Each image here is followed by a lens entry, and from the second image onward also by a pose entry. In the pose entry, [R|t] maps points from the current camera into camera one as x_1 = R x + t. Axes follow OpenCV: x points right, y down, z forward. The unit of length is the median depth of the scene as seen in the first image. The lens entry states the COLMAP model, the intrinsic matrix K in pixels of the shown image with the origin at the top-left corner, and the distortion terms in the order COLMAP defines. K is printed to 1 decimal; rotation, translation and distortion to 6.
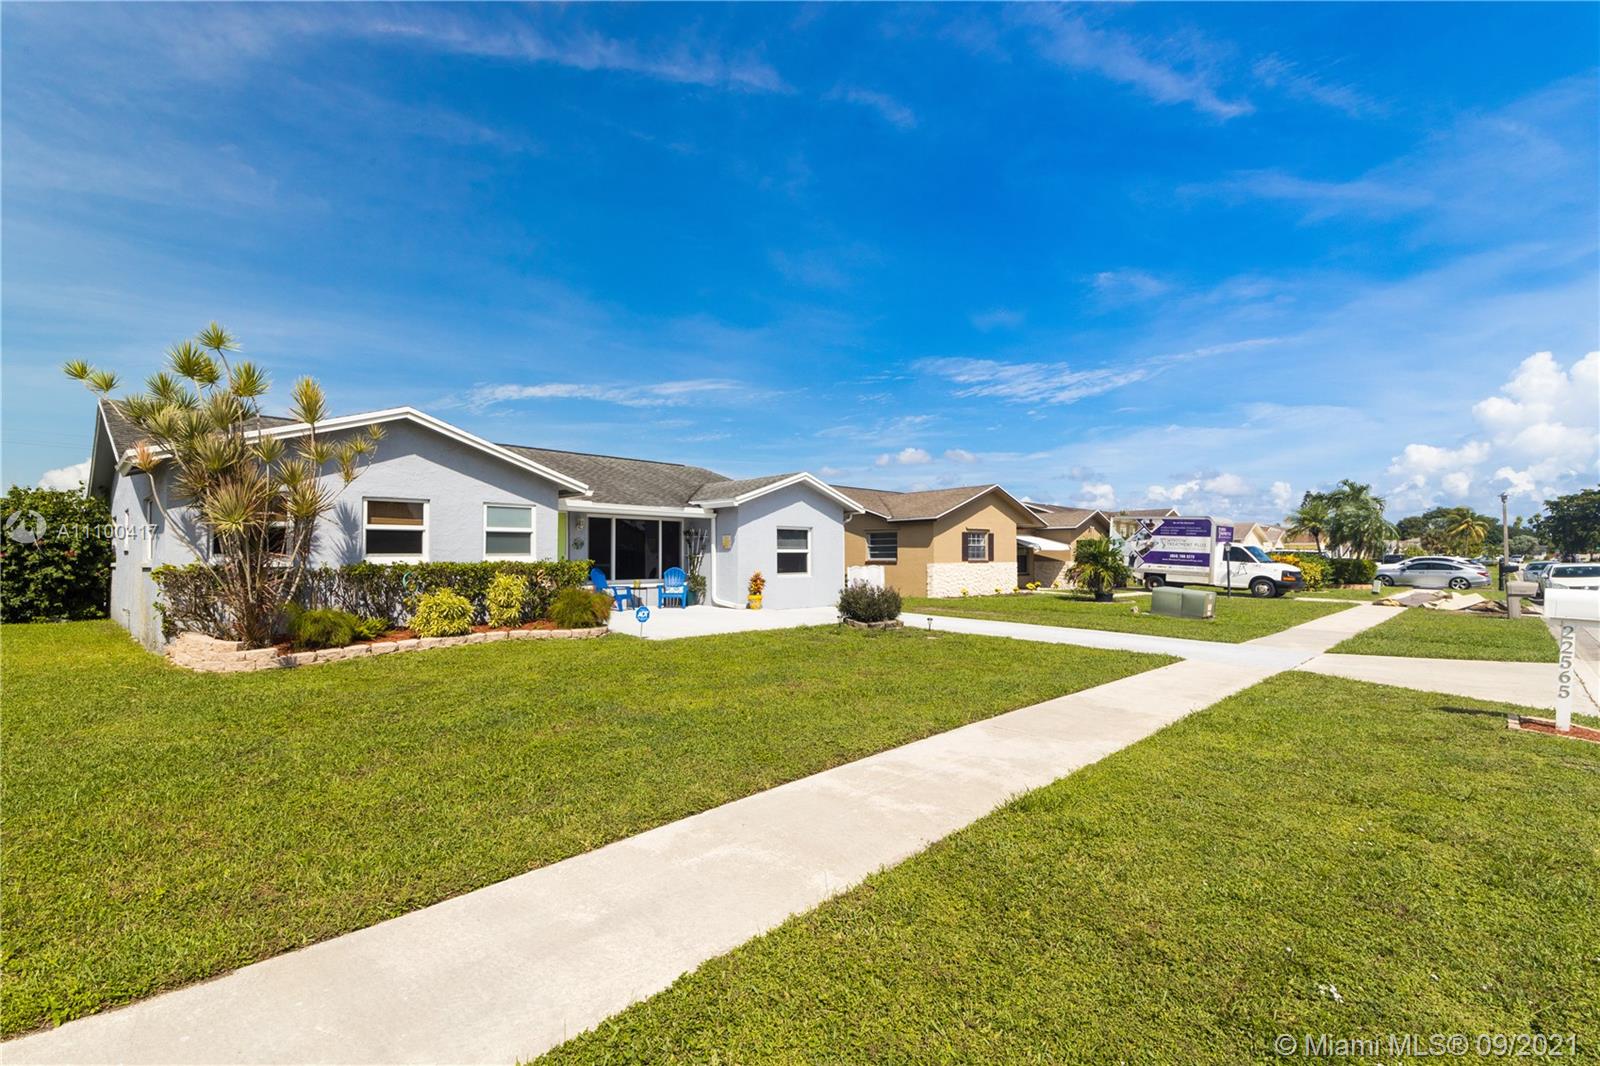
lens RADIAL K [[705.7, 0, 797.6], [0, 705.7, 525.0], [0, 0, 1]] dist [0.059421, -0.014803]
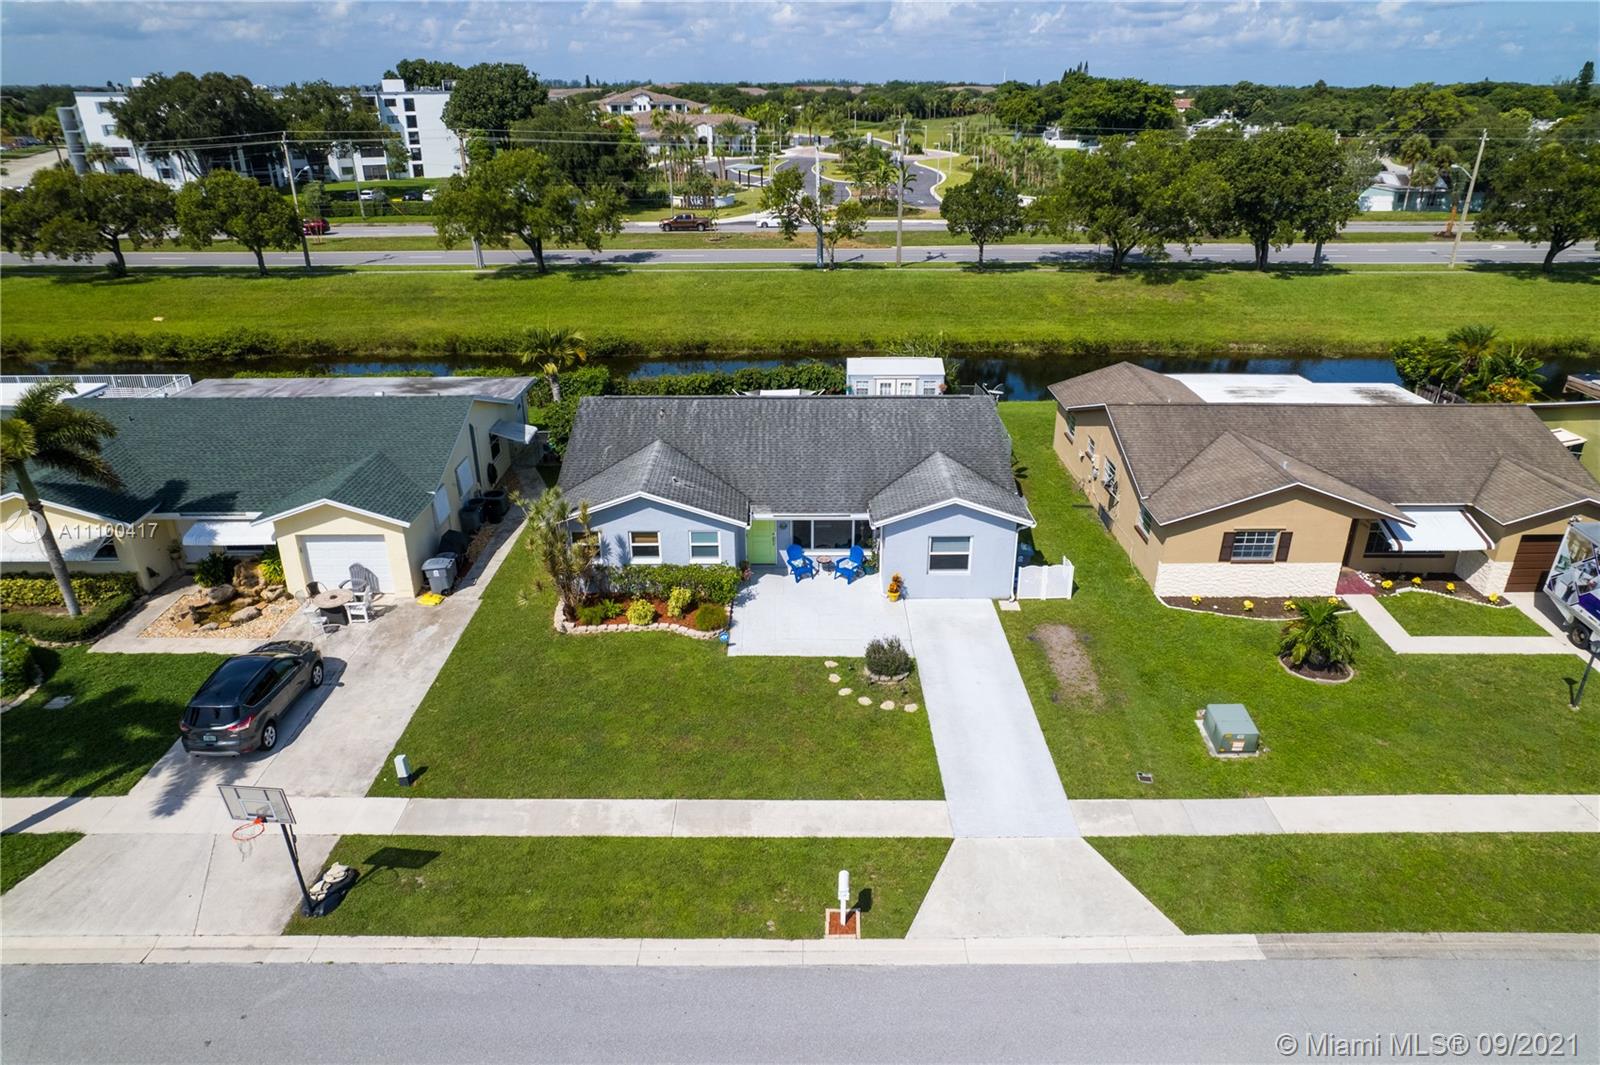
lens RADIAL K [[1026.5, 0, 812.7], [0, 1026.5, 532.3], [0, 0, 1]] dist [-0.062499, 0.040072]
pose [[0.700944, 0.297722, -0.648105, 0.987683], [0.028131, 0.896459, 0.442233, -0.803677], [0.712662, -0.328212, 0.619992, -0.220876]]
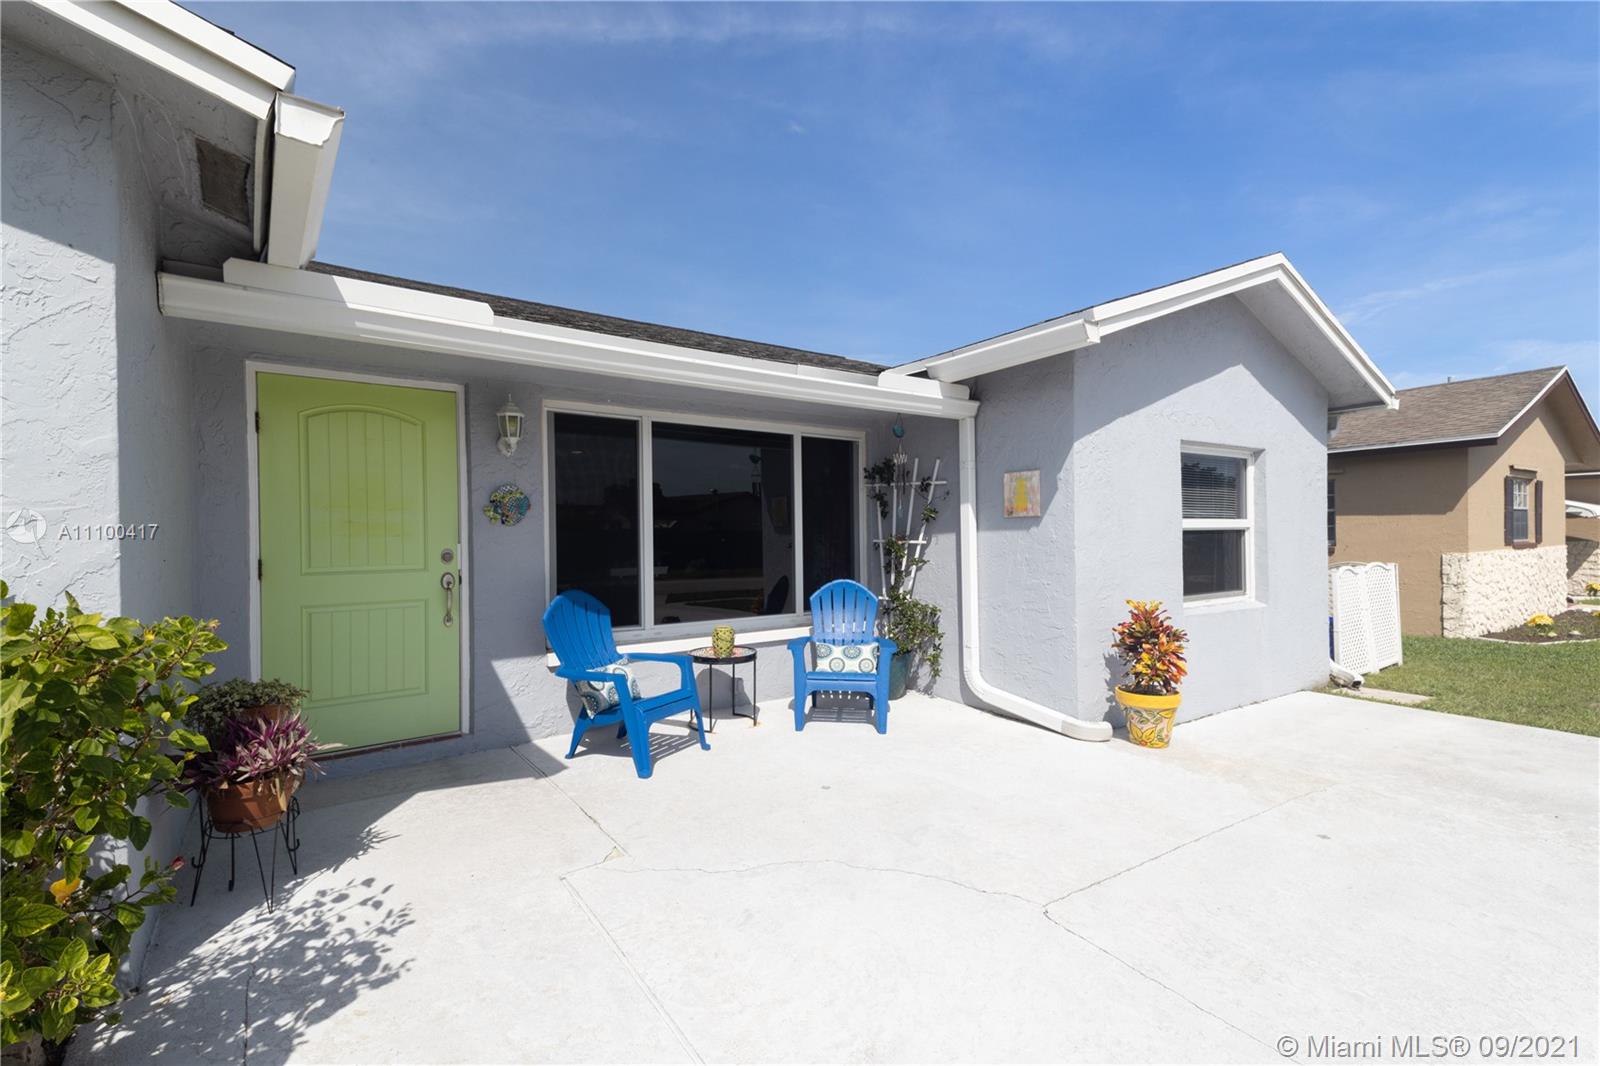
lens RADIAL K [[705.7, 0, 791.7], [0, 705.7, 536.6], [0, 0, 1]] dist [0.059421, -0.014803]
pose [[0.979960, -0.008307, -0.199022, -0.134726], [0.017623, 0.998828, 0.045085, 0.026320], [0.198414, -0.047689, 0.978957, 0.692340]]
